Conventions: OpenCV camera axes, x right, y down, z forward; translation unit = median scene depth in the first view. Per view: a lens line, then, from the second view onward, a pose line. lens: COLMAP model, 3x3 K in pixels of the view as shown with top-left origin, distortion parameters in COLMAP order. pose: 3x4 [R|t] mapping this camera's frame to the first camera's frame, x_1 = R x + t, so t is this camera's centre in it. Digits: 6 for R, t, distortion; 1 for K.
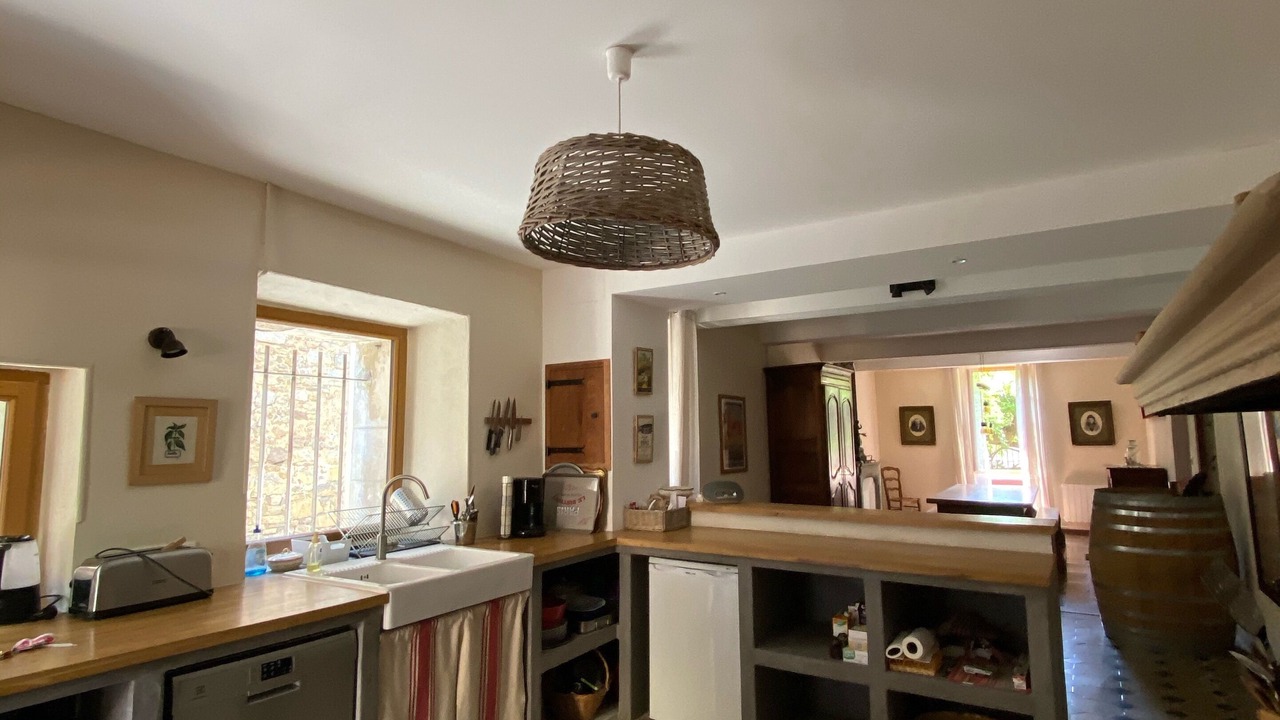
lens RADIAL K [[666.8, 0, 640.0], [0, 666.8, 360.0], [0, 0, 1]] dist [-0.000712, -0.000158]
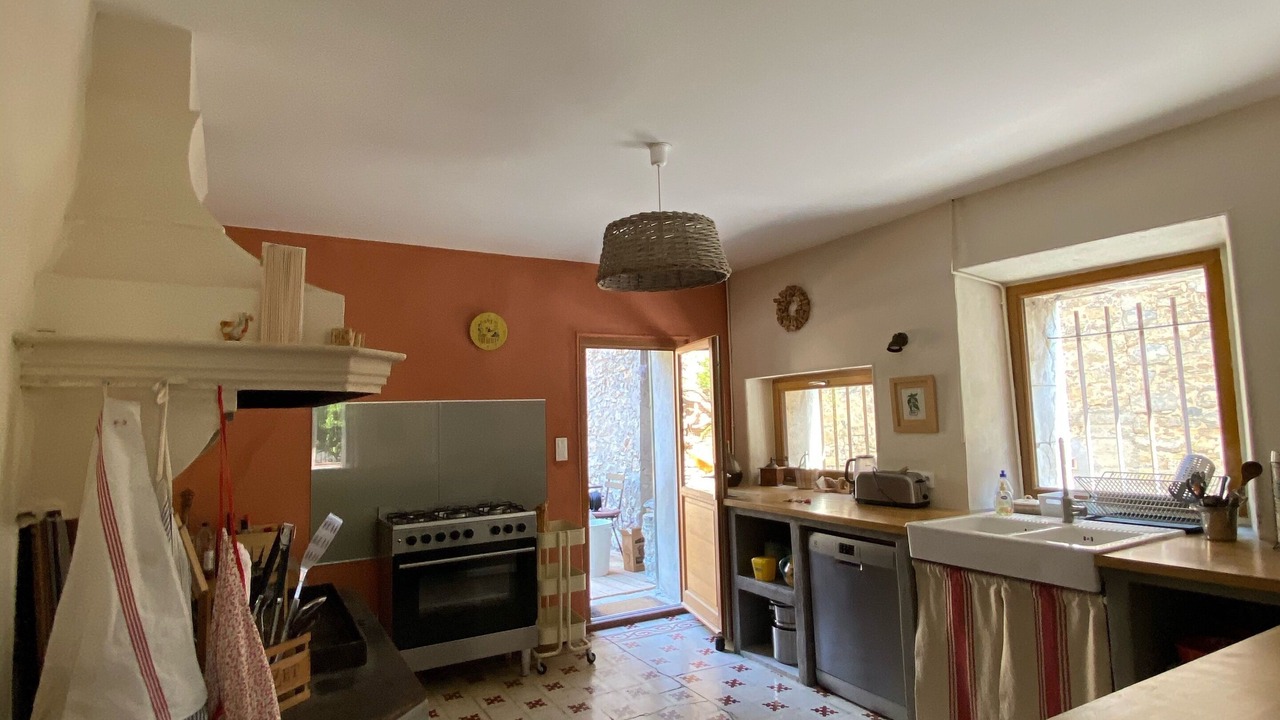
lens RADIAL K [[666.8, 0, 640.0], [0, 666.8, 360.0], [0, 0, 1]] dist [-0.000712, -0.000158]
pose [[-0.458043, -0.054477, -0.887259, 0.921587], [0.134702, 0.982341, -0.129854, 0.132292], [0.878665, -0.178994, -0.442616, 1.118727]]
